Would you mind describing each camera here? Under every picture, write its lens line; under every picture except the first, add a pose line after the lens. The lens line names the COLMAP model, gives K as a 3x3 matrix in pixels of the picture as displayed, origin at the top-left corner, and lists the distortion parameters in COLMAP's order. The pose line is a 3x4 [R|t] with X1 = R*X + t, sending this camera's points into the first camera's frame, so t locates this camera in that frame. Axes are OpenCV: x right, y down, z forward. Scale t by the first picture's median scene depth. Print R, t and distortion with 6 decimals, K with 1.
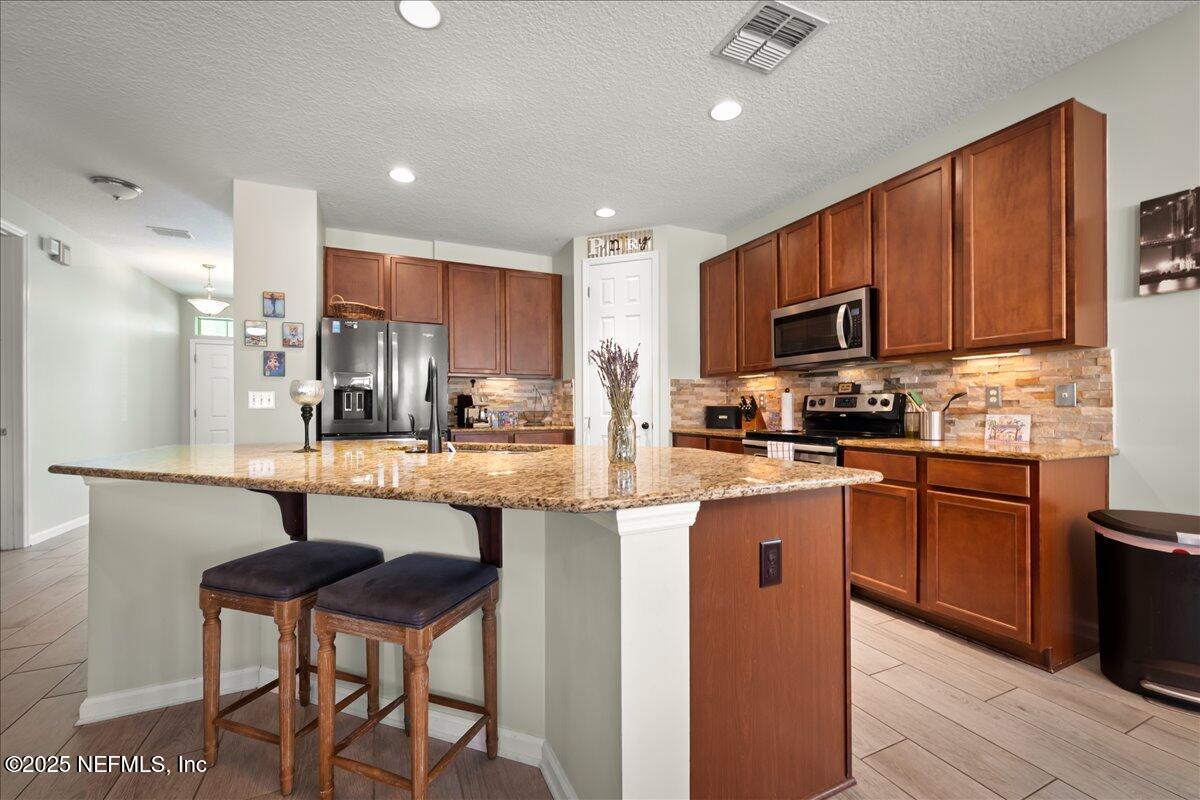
lens RADIAL K [[486.0, 0, 601.1], [0, 486.0, 405.2], [0, 0, 1]] dist [-0.000266, 0.000227]
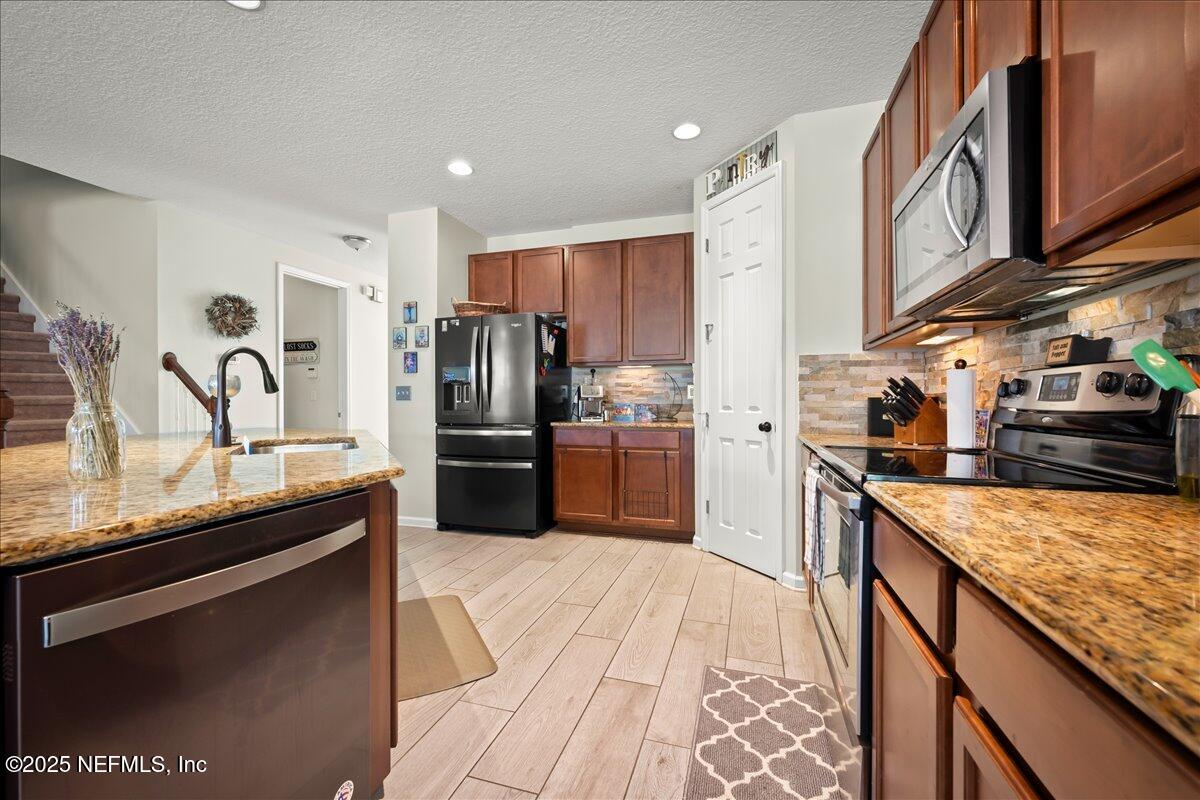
lens RADIAL K [[486.0, 0, 601.7], [0, 486.0, 399.7], [0, 0, 1]] dist [-0.000266, 0.000227]
pose [[0.741378, 0.001120, -0.671087, 0.520148], [0.001722, 0.999992, 0.003571, 0.002323], [0.671085, -0.003803, 0.741370, 0.484197]]
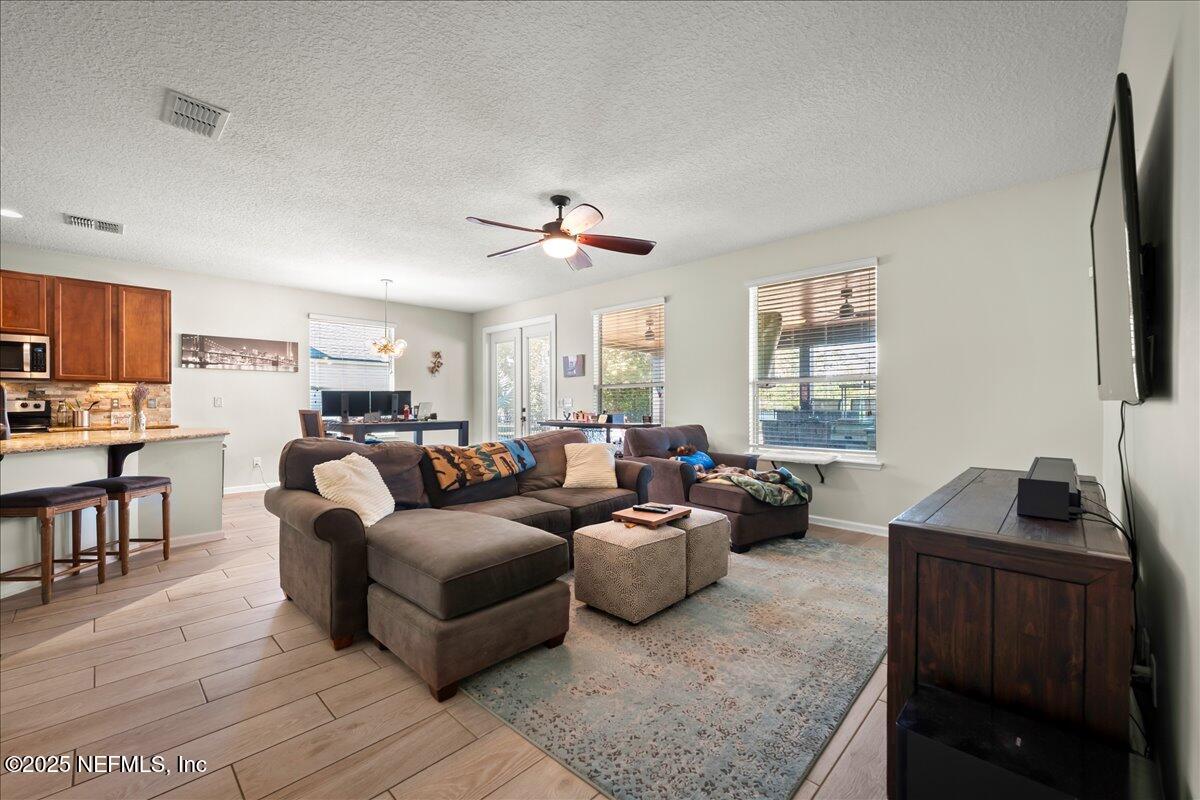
lens RADIAL K [[486.0, 0, 601.1], [0, 486.0, 404.4], [0, 0, 1]] dist [-0.000266, 0.000227]
pose [[-0.362964, 0.000488, 0.931803, -1.534450], [-0.001064, 0.999999, -0.000938, -0.010576], [-0.931802, -0.001332, -0.362964, -0.141232]]
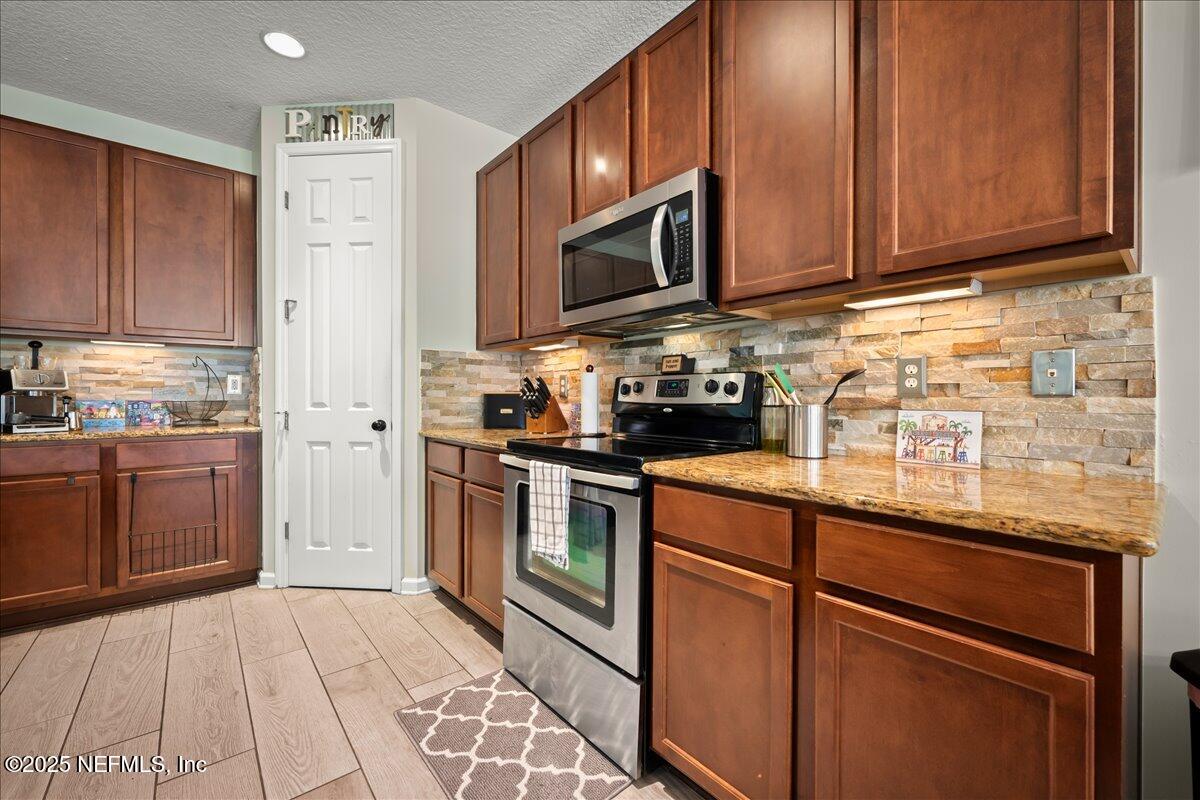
lens RADIAL K [[486.0, 0, 603.0], [0, 486.0, 396.7], [0, 0, 1]] dist [-0.000266, 0.000227]
pose [[0.964899, 0.004176, 0.262589, 0.279793], [-0.005494, 0.999976, 0.004287, 0.002666], [-0.262565, -0.005580, 0.964898, 0.472352]]
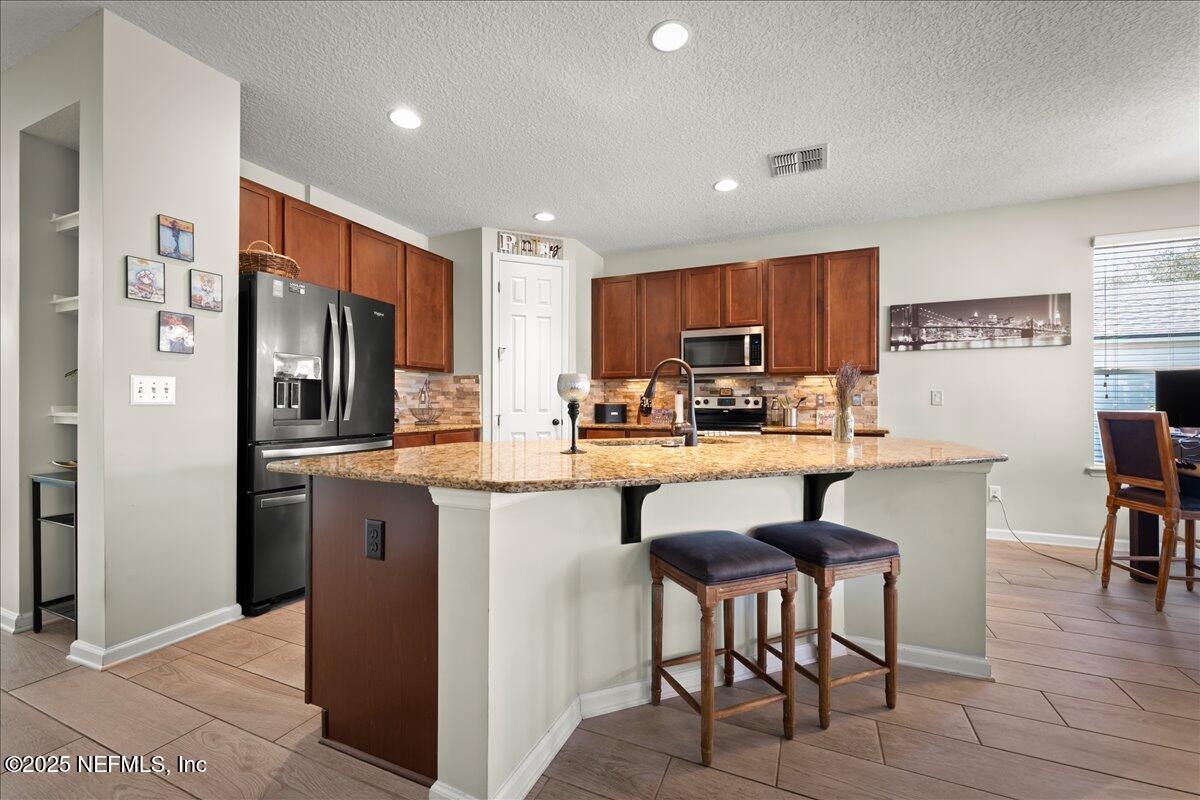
lens RADIAL K [[486.0, 0, 601.8], [0, 486.0, 401.1], [0, 0, 1]] dist [-0.000266, 0.000227]
pose [[0.748791, 0.009699, 0.662735, -0.752665], [-0.007415, 0.999953, -0.006256, 0.002980], [-0.662764, -0.000230, 0.748828, 0.185803]]
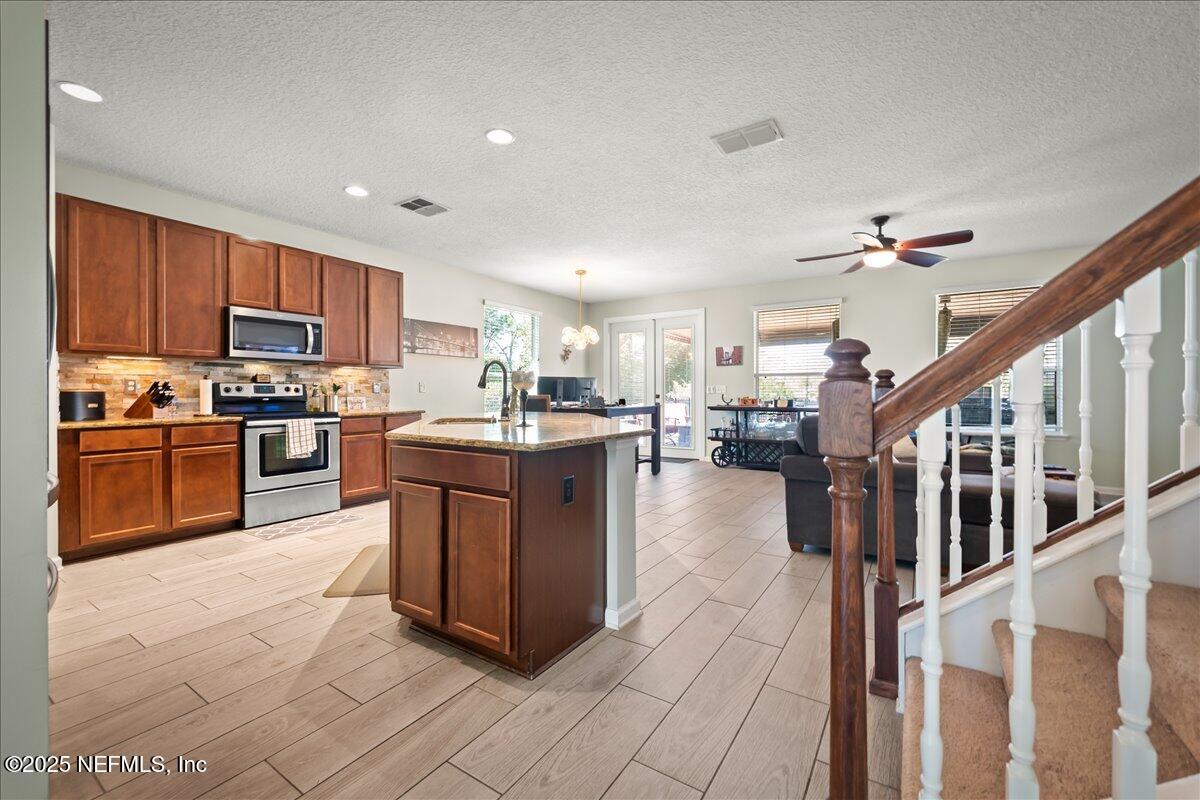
lens RADIAL K [[486.0, 0, 601.8], [0, 486.0, 396.1], [0, 0, 1]] dist [-0.000266, 0.000227]
pose [[-0.530533, -0.003962, 0.847655, -1.169453], [-0.002312, 0.999992, 0.003227, 0.006071], [-0.847661, -0.000248, -0.530538, 0.974526]]
